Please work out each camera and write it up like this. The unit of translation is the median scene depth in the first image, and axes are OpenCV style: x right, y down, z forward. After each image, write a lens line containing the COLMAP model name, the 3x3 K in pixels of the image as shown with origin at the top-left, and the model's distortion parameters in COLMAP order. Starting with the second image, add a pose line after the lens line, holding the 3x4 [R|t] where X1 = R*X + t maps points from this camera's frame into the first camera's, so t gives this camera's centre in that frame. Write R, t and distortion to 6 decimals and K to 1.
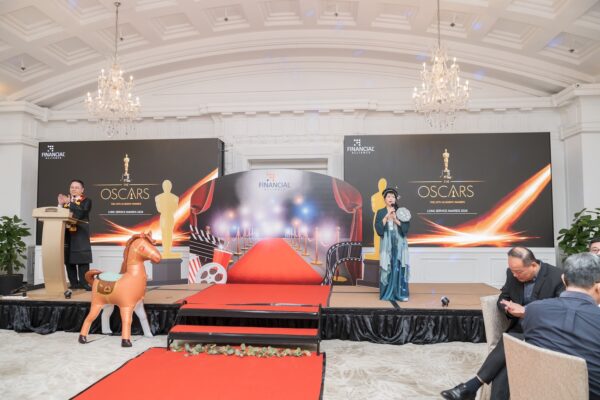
lens RADIAL K [[358.9, 0, 298.7], [0, 358.9, 204.1], [0, 0, 1]] dist [-0.006236, -0.002098]
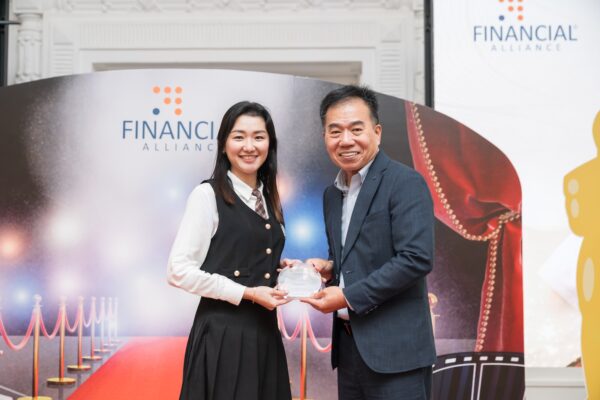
lens RADIAL K [[962.8, 0, 302.9], [0, 962.8, 206.1], [0, 0, 1]] dist [-0.003048, 0.000000]
pose [[0.998468, 0.006206, 0.054987, -0.018480], [-0.005204, 0.999818, -0.018356, 0.013375], [-0.055091, 0.018041, 0.998318, 0.309765]]
